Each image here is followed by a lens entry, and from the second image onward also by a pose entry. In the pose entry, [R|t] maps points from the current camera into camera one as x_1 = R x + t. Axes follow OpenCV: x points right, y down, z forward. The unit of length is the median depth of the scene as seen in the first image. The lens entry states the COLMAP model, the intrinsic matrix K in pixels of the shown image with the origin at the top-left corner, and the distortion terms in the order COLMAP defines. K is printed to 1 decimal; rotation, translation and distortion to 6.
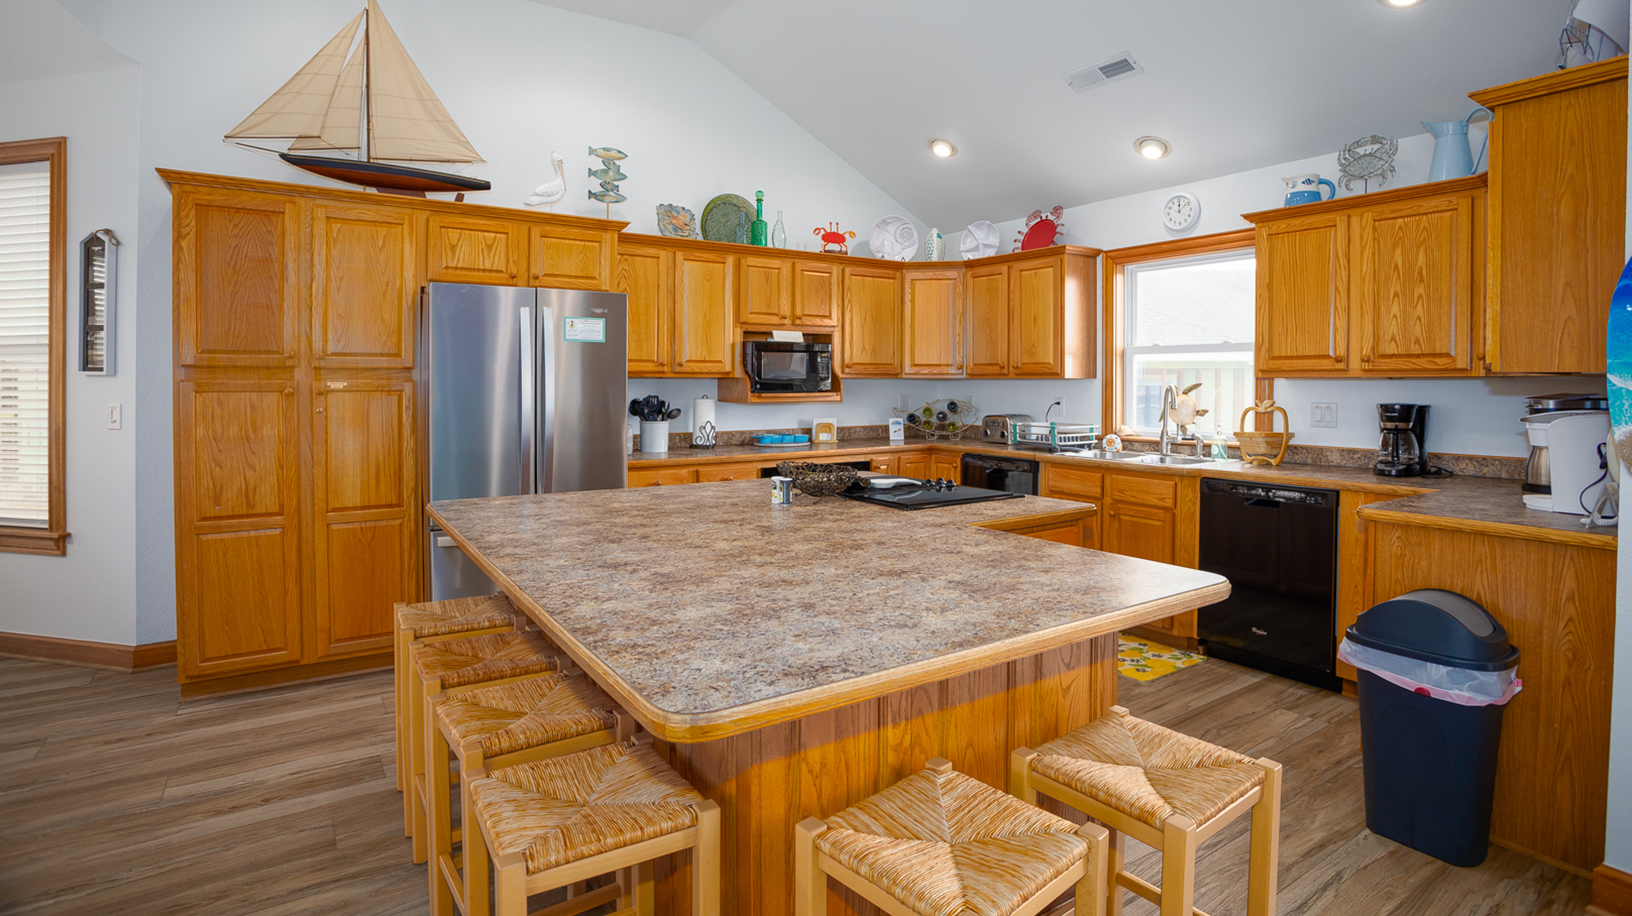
lens RADIAL K [[787.5, 0, 821.6], [0, 787.5, 392.3], [0, 0, 1]] dist [-0.042121, 0.000794]
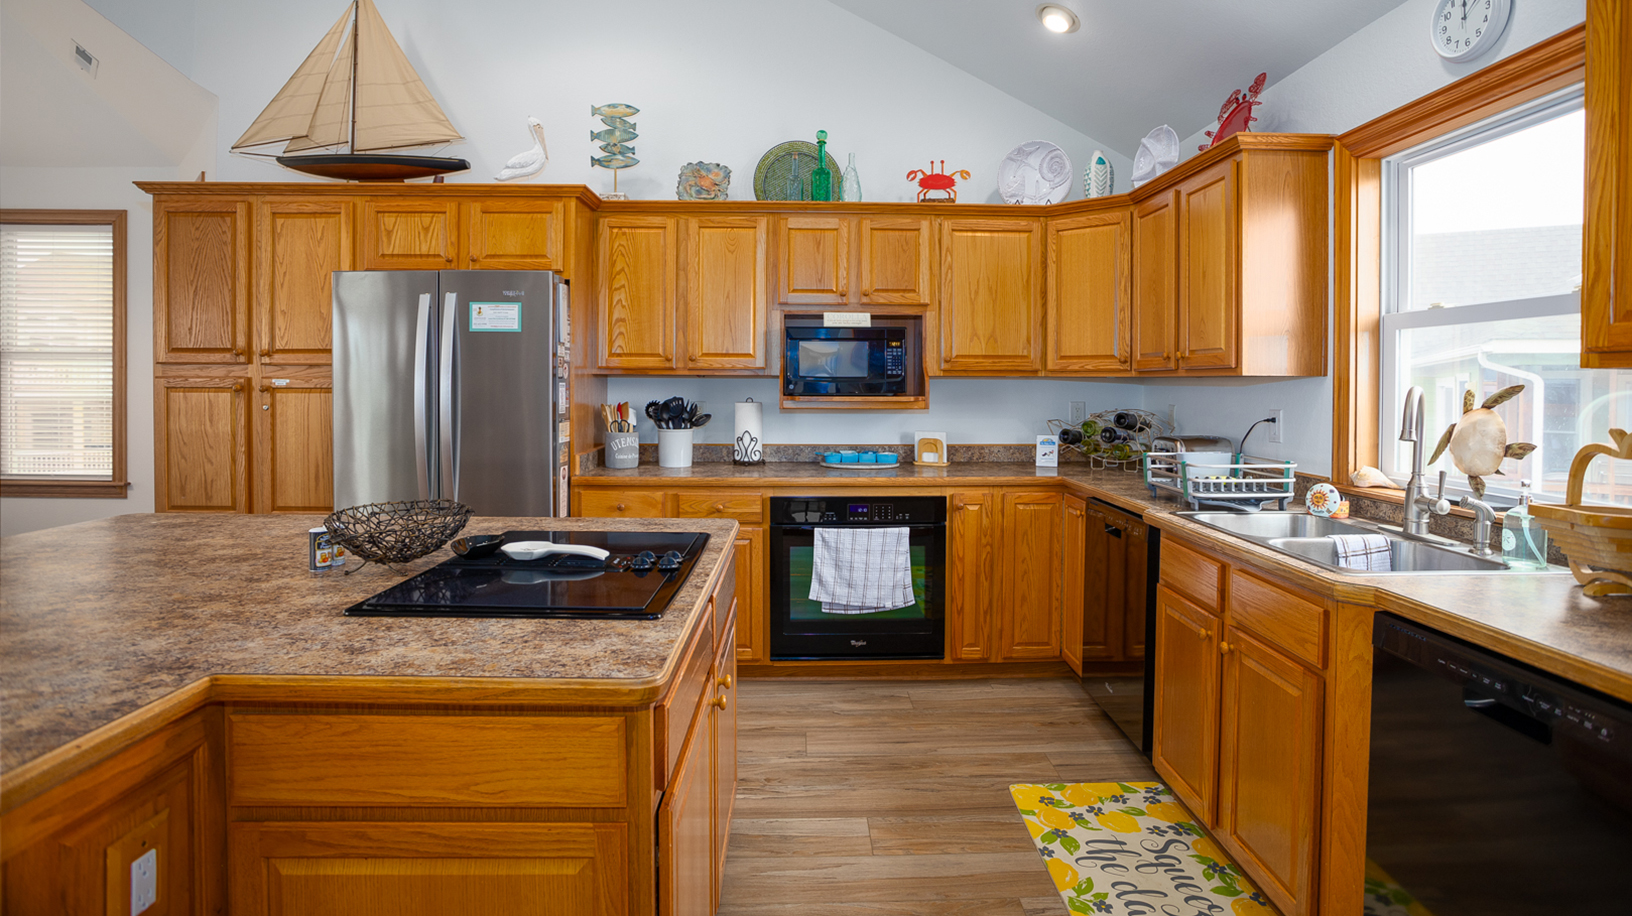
lens RADIAL K [[787.5, 0, 821.6], [0, 787.5, 392.3], [0, 0, 1]] dist [-0.042121, 0.000794]
pose [[0.852620, 0.009804, -0.522439, 0.360301], [-0.011195, 0.999937, 0.000494, -0.003448], [0.522411, 0.005428, 0.852677, 0.396506]]
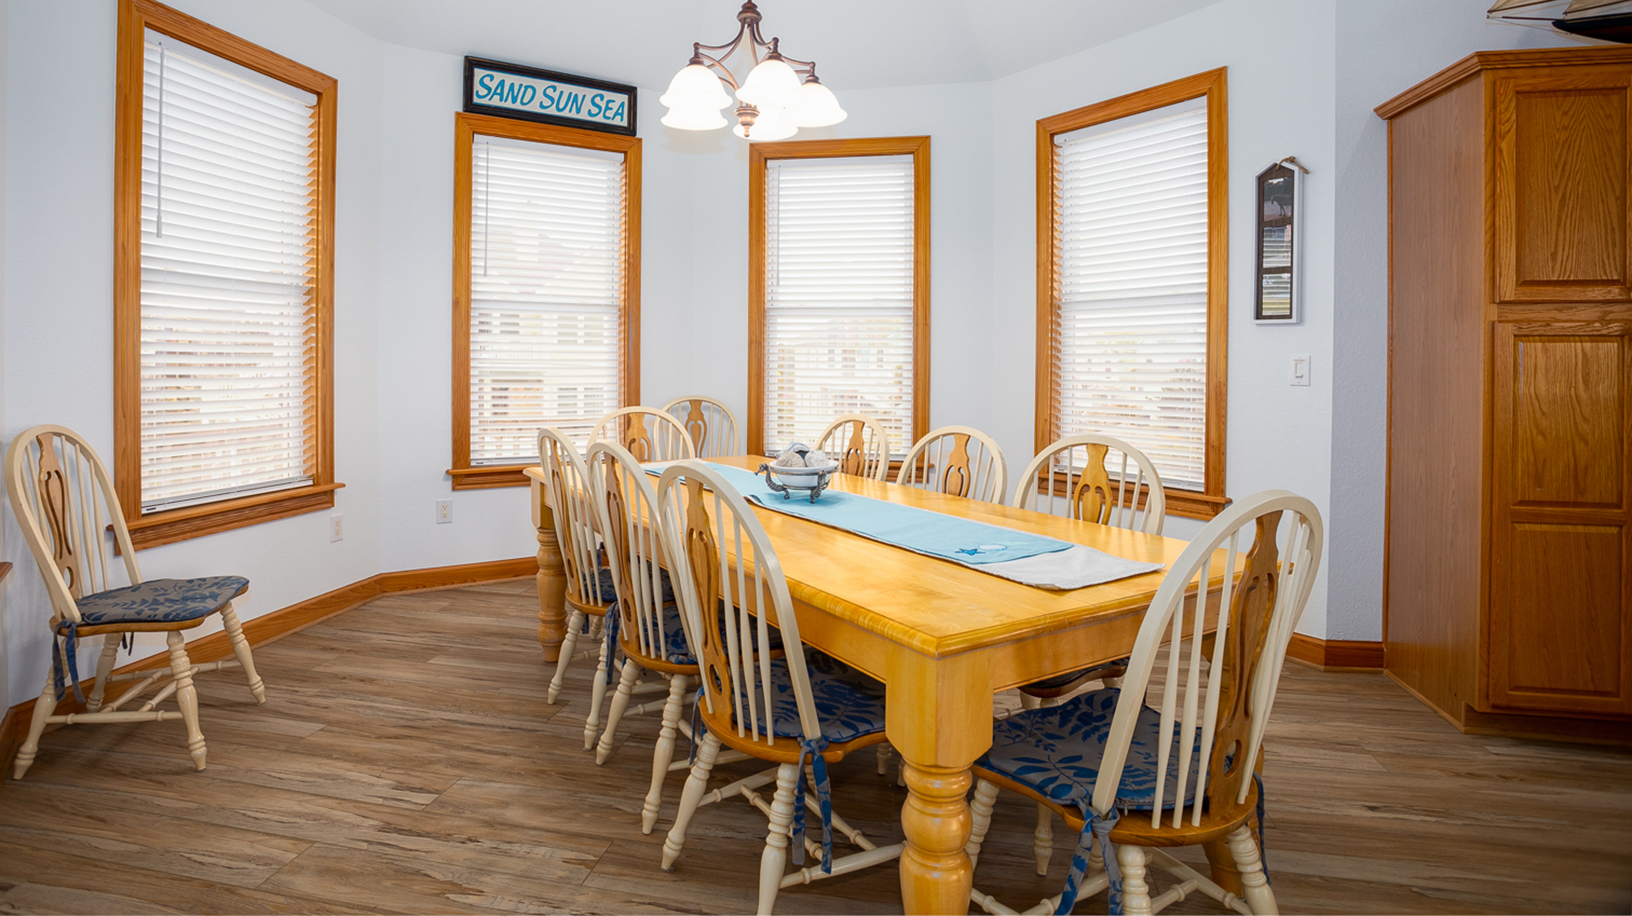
lens RADIAL K [[858.3, 0, 810.0], [0, 858.3, 363.3], [0, 0, 1]] dist [-0.018415, 0.000255]
pose [[0.704365, 0.002921, -0.709832, -0.495883], [-0.009902, 0.999935, -0.005711, 0.026794], [0.709769, 0.011052, 0.704347, -0.069439]]
